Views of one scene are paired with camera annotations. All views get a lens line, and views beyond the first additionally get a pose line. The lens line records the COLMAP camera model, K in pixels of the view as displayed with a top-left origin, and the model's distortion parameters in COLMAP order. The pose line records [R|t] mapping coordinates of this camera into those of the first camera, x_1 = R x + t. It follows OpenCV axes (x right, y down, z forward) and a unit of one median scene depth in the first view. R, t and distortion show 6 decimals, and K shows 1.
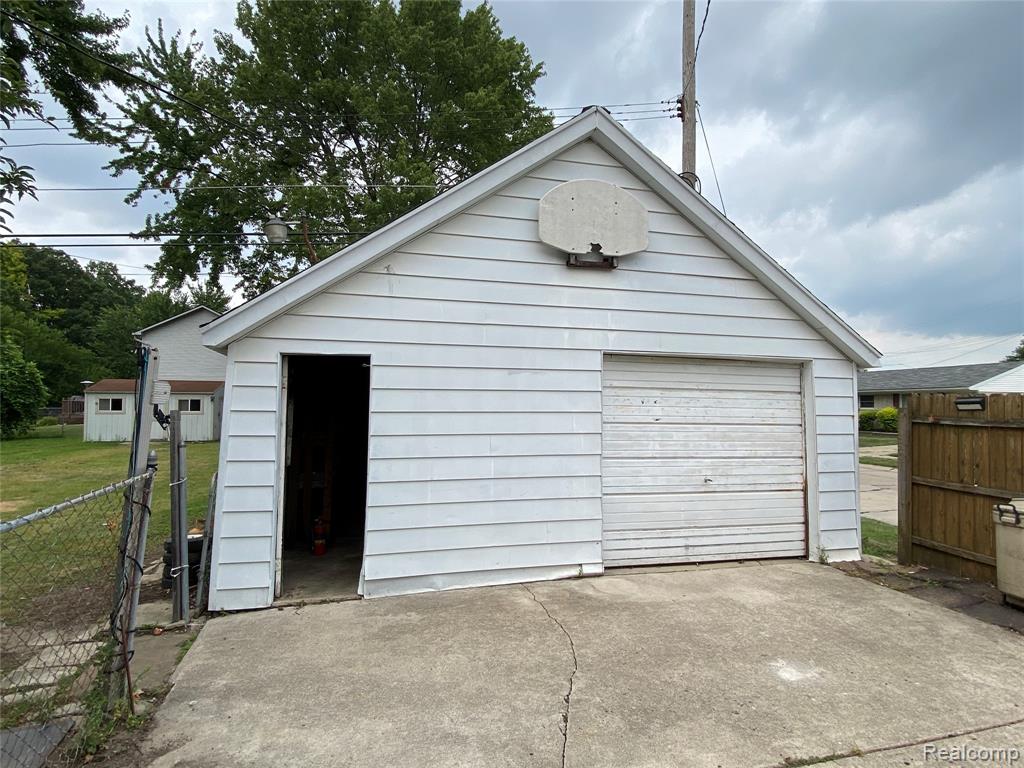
lens RADIAL K [[516.2, 0, 508.3], [0, 516.2, 386.2], [0, 0, 1]] dist [-0.018747, -0.001981]
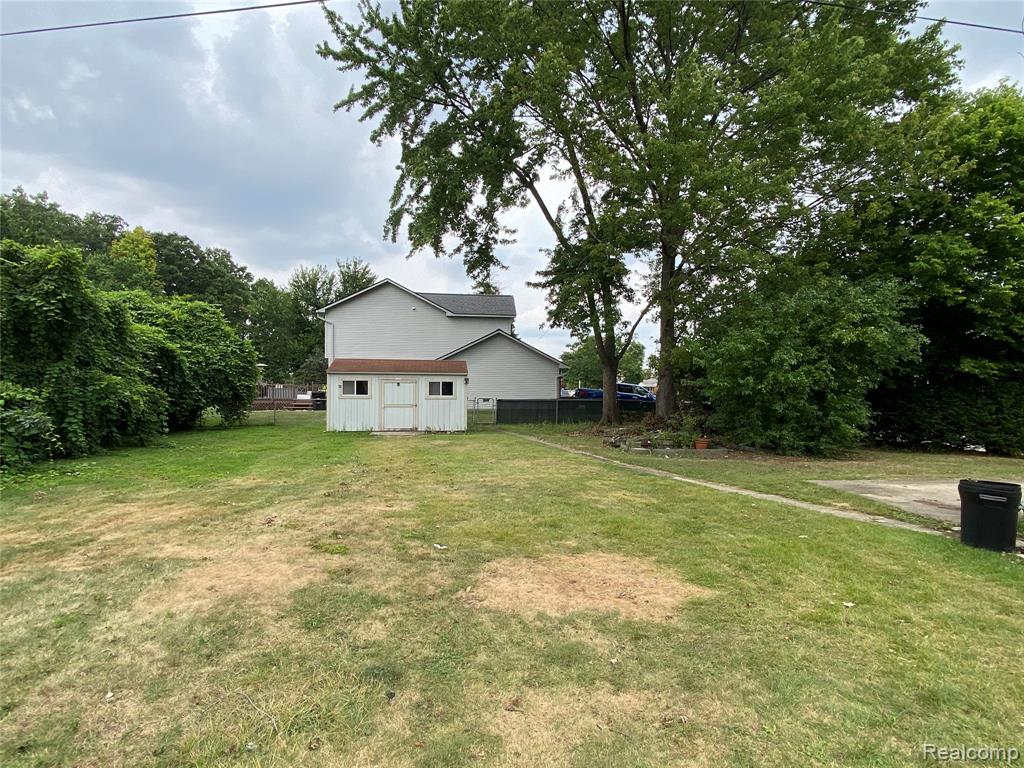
lens RADIAL K [[516.2, 0, 514.1], [0, 516.2, 384.2], [0, 0, 1]] dist [-0.018747, -0.001981]
pose [[0.995426, 0.000188, -0.095540, -0.166413], [0.001592, 0.999827, 0.018551, 0.005841], [0.095527, -0.018618, 0.995253, 0.068508]]
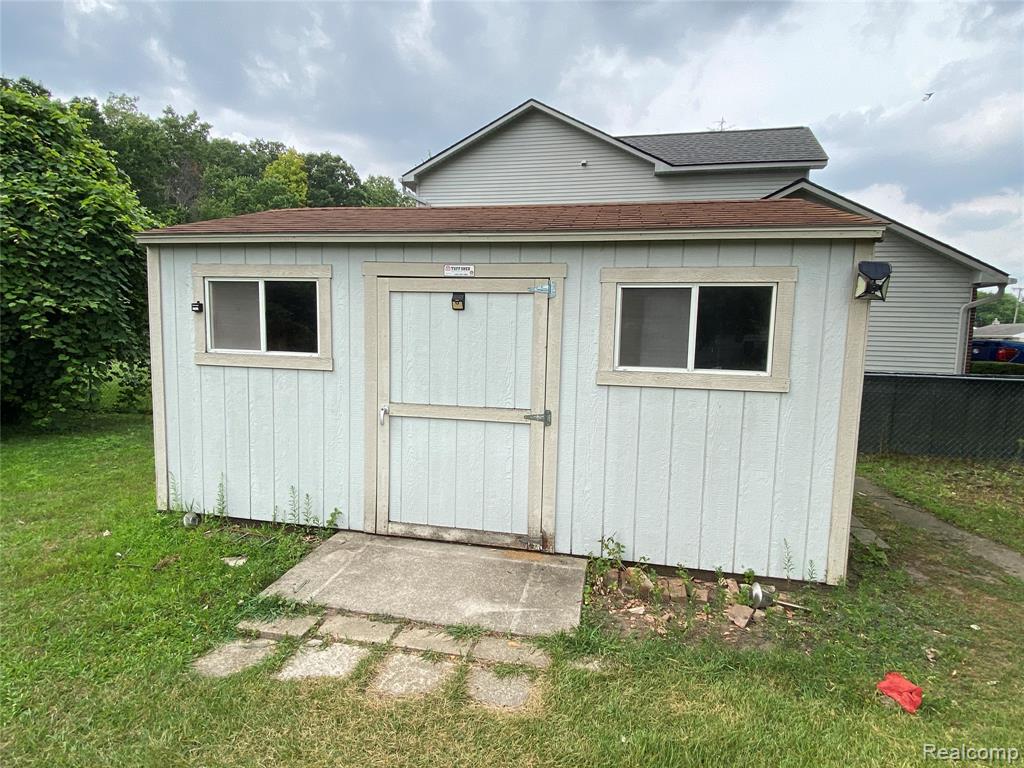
lens RADIAL K [[516.2, 0, 511.9], [0, 516.2, 381.7], [0, 0, 1]] dist [-0.018747, -0.001981]
pose [[0.902143, 0.060198, -0.427217, -0.238232], [-0.011049, 0.993117, 0.116605, 0.014256], [0.431295, -0.100474, 0.896599, 0.333565]]
